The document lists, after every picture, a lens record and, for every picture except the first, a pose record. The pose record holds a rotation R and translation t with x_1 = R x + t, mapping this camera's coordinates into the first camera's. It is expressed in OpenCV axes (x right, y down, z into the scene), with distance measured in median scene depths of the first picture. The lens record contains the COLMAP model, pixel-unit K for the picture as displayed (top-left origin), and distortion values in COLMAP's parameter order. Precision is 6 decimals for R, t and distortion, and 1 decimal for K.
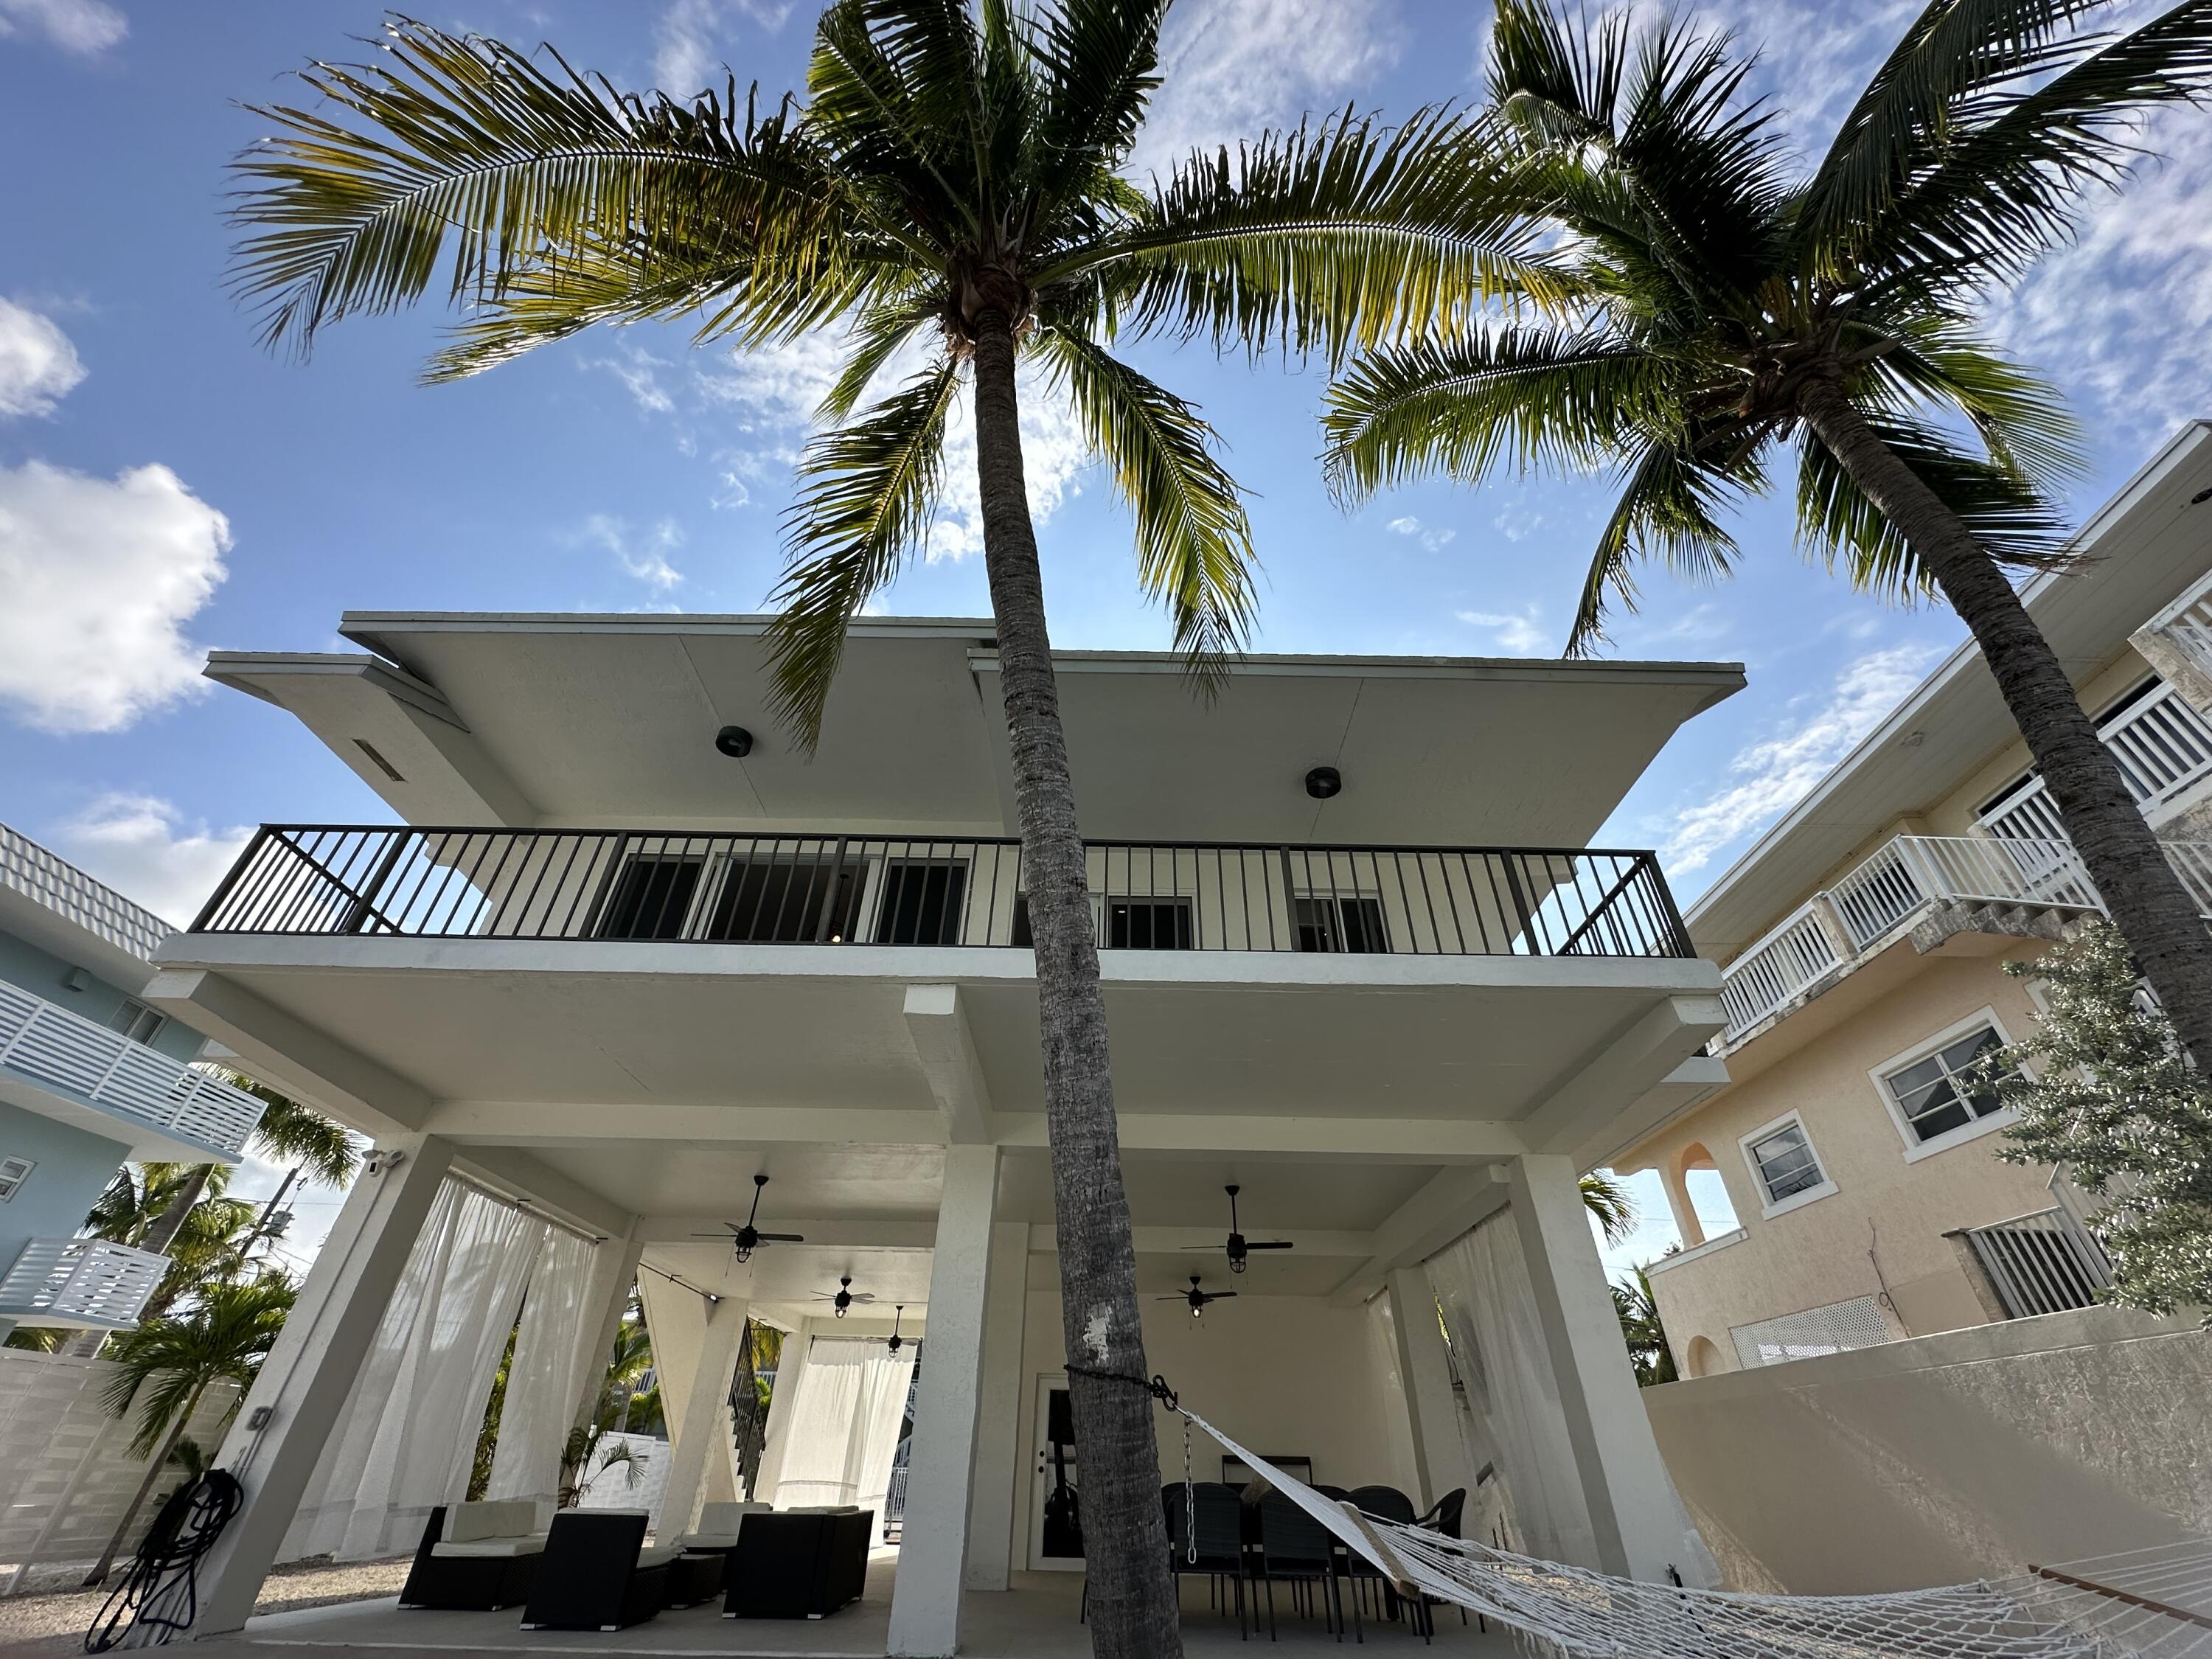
lens RADIAL K [[886.0, 0, 1115.5], [0, 886.0, 787.9], [0, 0, 1]] dist [0.001351, -0.001178]
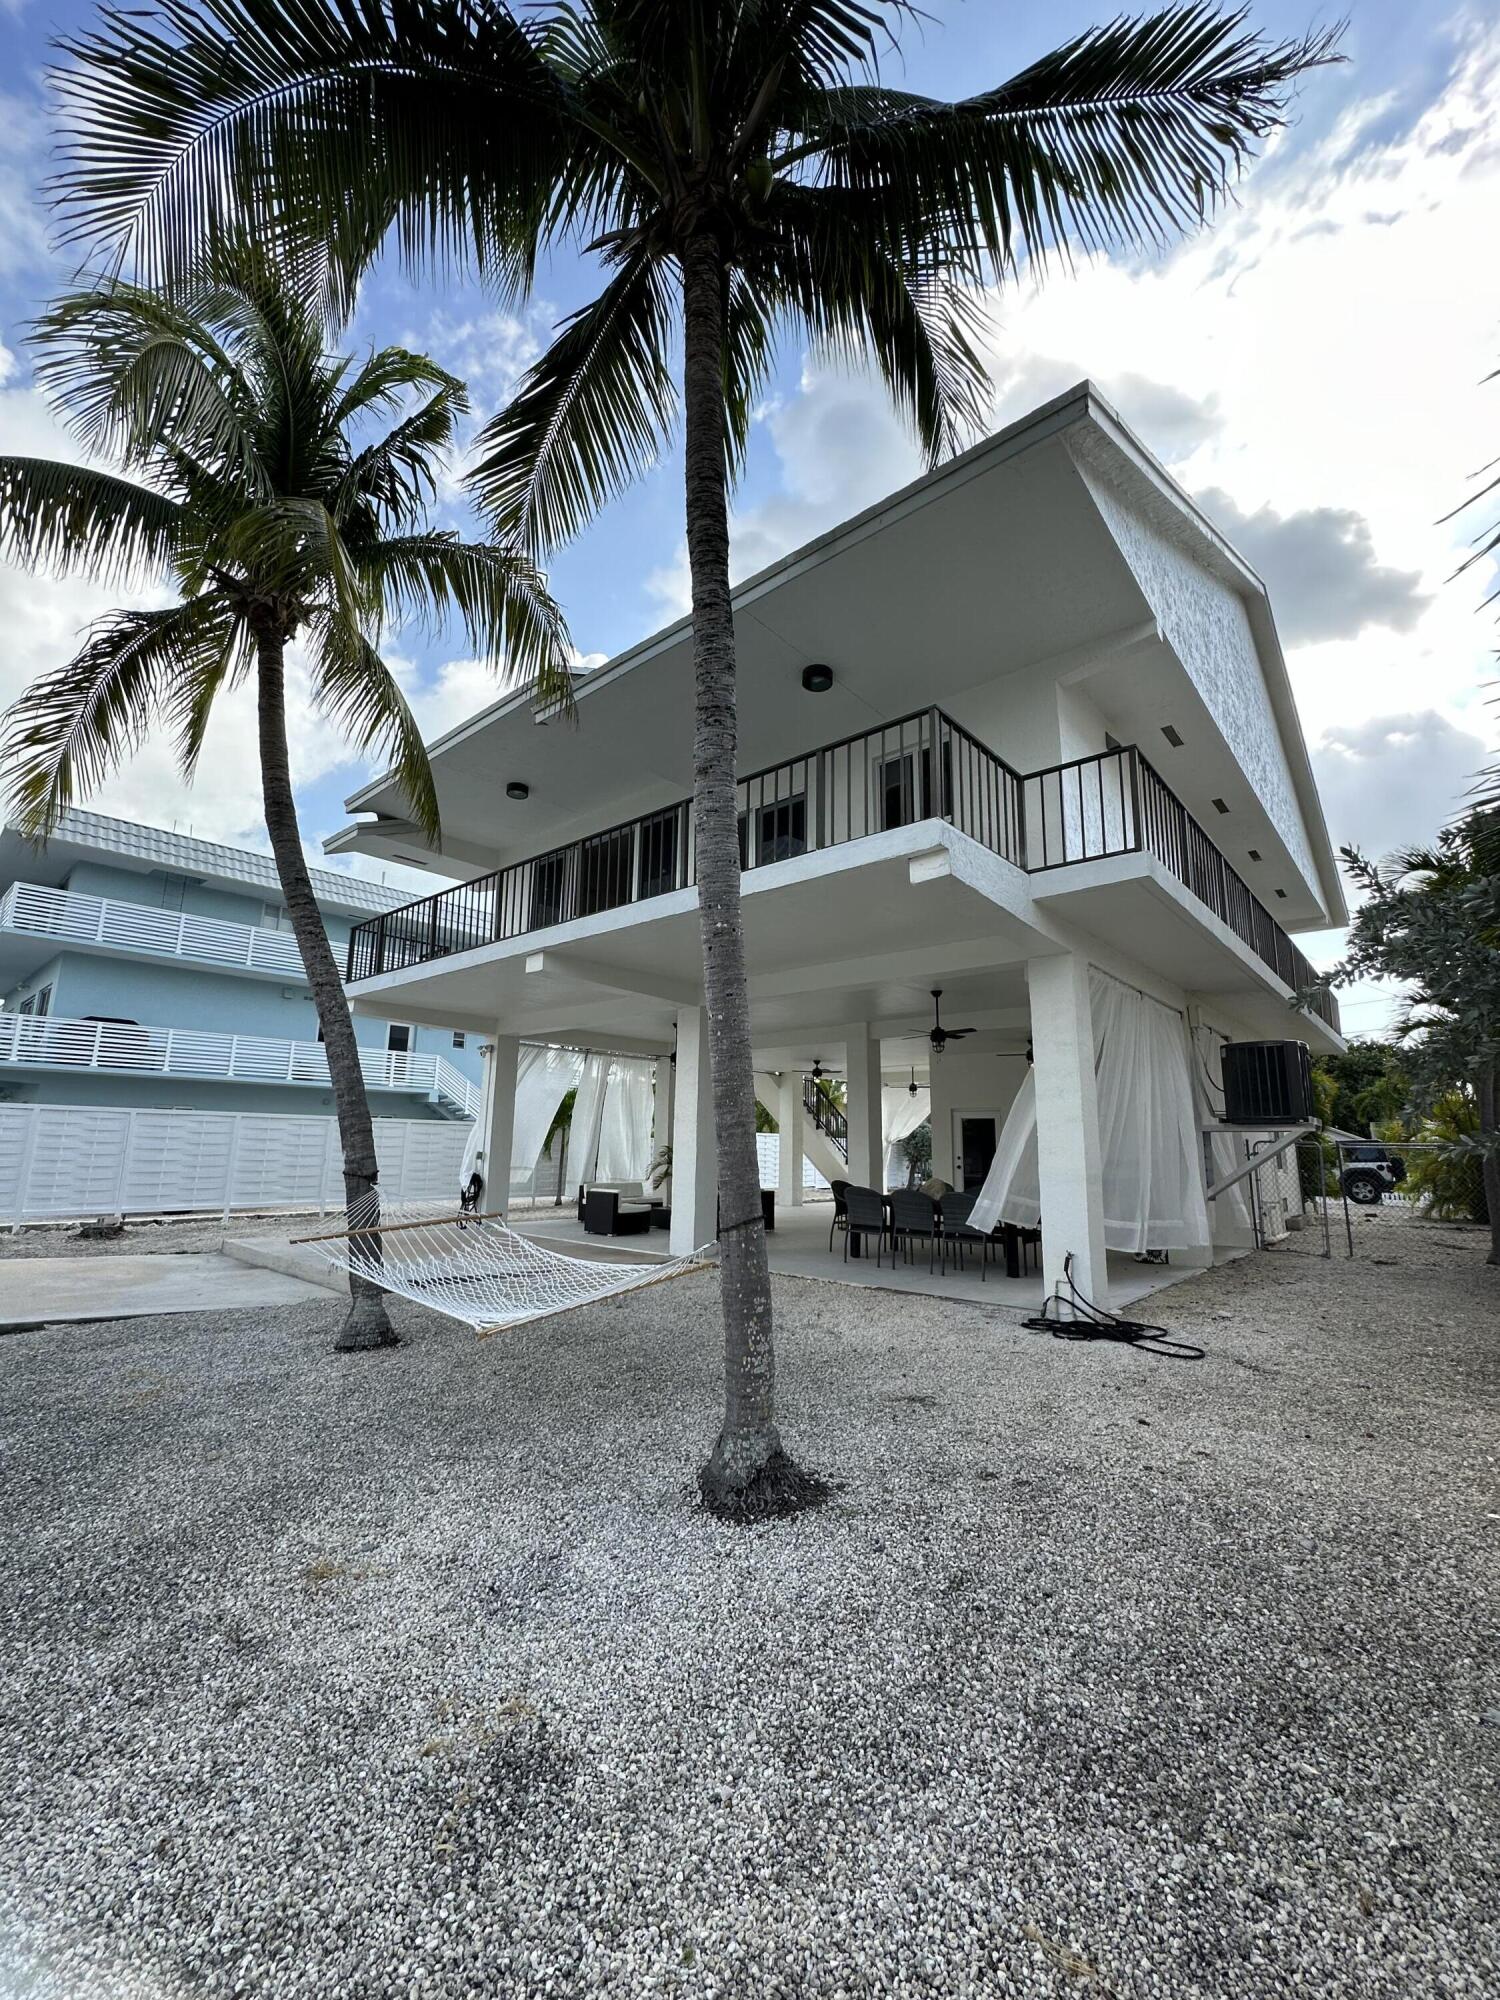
lens RADIAL K [[801.1, 0, 752.1], [0, 801.1, 1004.4], [0, 0, 1]] dist [0.001351, -0.001178]
pose [[0.746428, -0.112493, -0.655889, 0.636757], [0.395641, 0.867517, 0.301466, -0.002907], [0.535083, -0.484519, 0.692046, 0.055436]]
